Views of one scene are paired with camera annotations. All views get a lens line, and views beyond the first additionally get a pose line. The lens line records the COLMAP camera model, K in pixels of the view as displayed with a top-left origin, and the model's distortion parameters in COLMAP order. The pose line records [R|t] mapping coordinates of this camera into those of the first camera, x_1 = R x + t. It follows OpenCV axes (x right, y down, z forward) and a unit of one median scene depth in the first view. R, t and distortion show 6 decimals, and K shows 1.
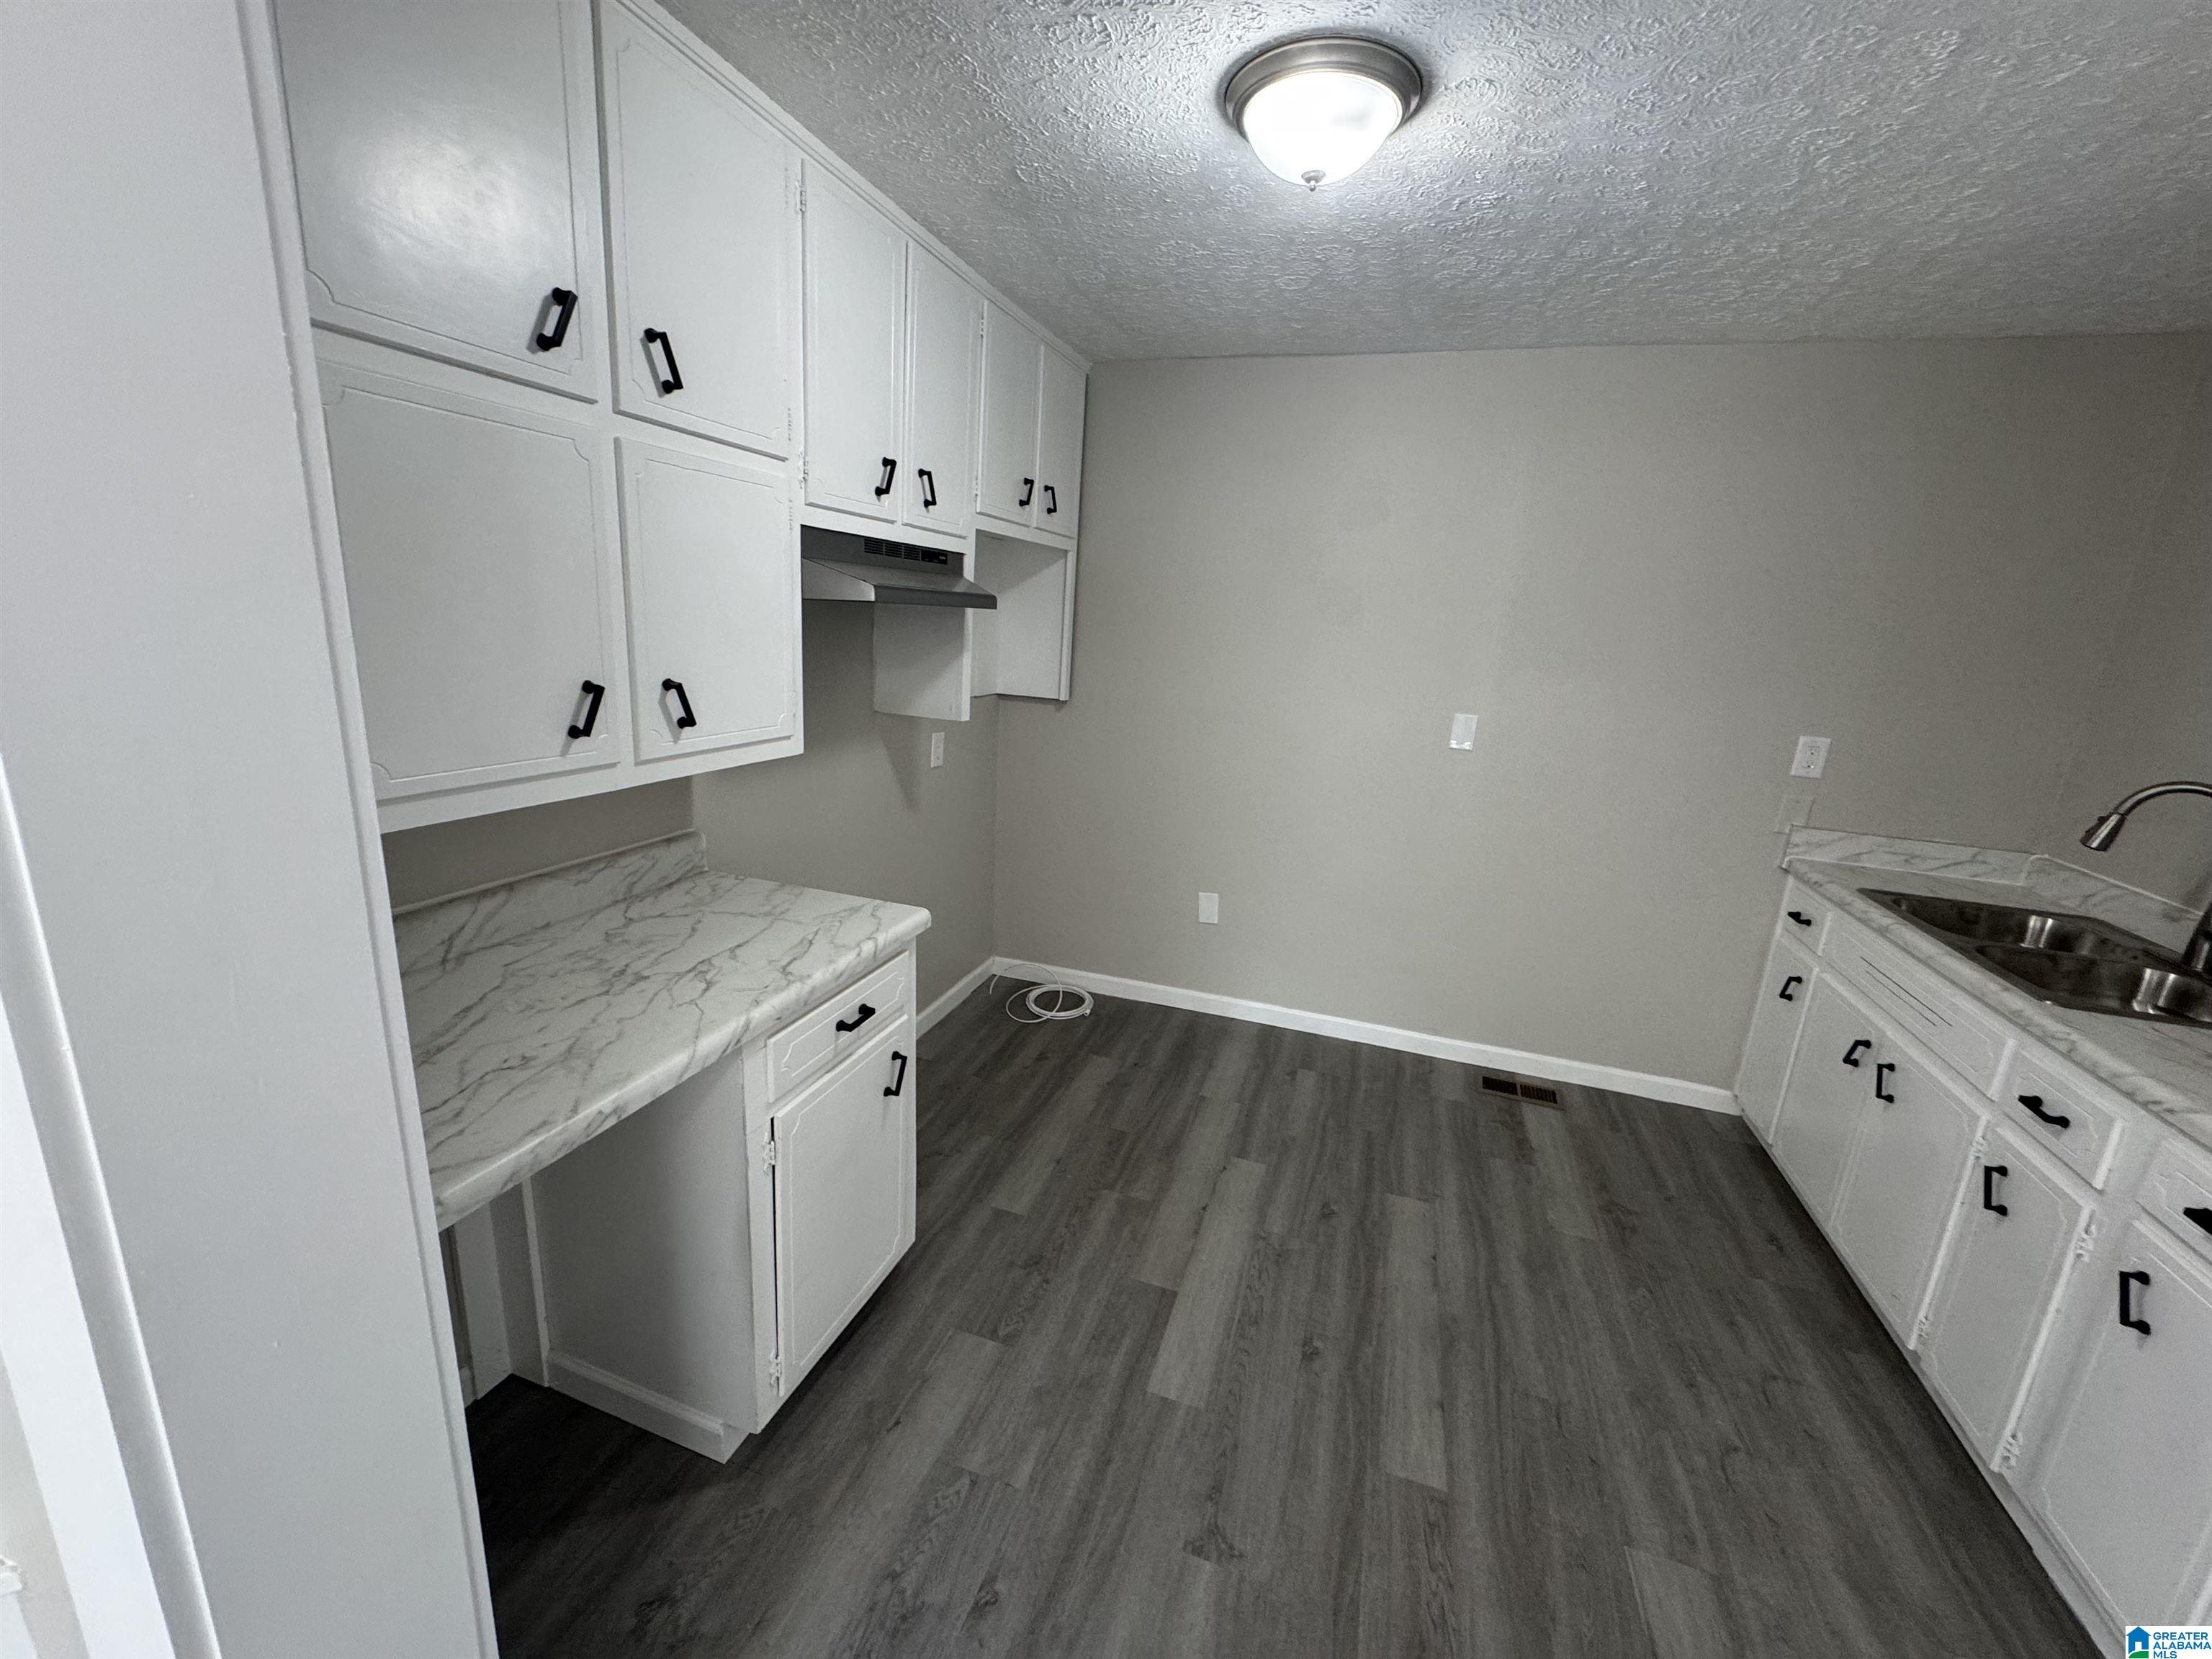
lens RADIAL K [[887.2, 0, 1103.4], [0, 887.2, 827.3], [0, 0, 1]] dist [-0.002821, 0.000778]
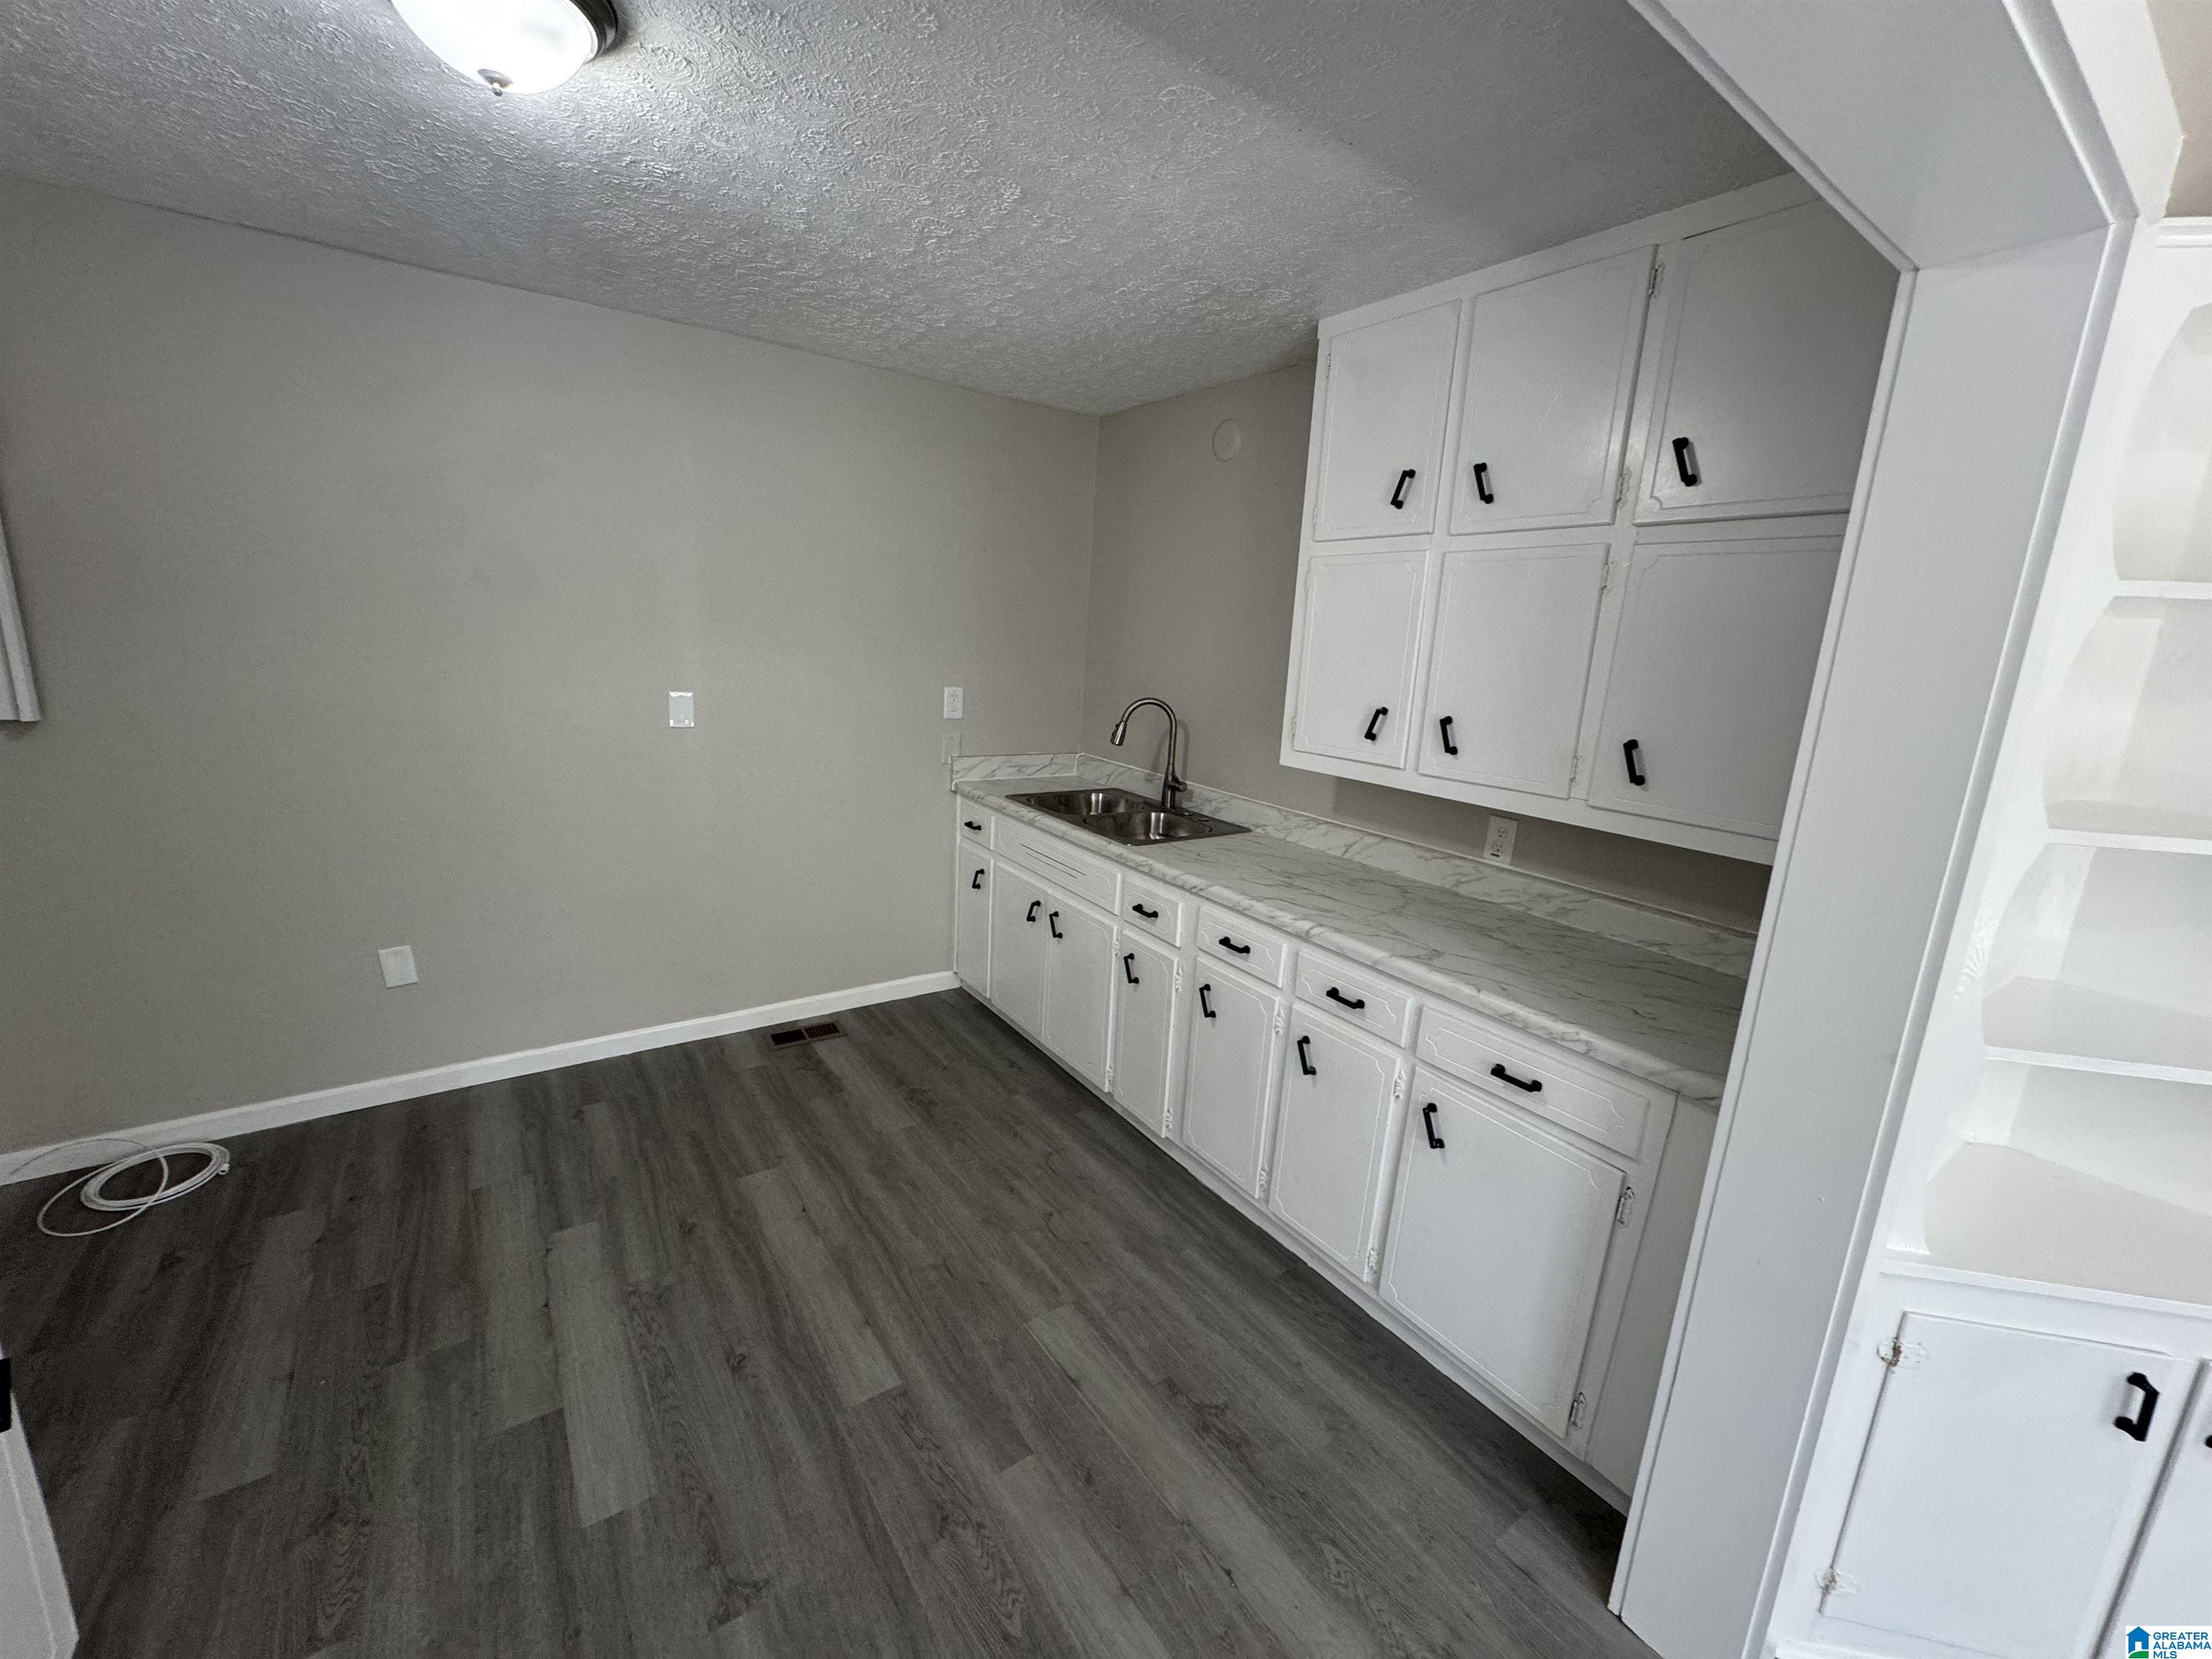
lens RADIAL K [[887.2, 0, 1102.9], [0, 887.2, 826.4], [0, 0, 1]] dist [-0.002821, 0.000778]
pose [[0.596363, -0.199460, 0.777539, -0.163412], [0.170826, 0.977984, 0.119858, -0.028627], [-0.784328, 0.061345, 0.617306, 0.051052]]
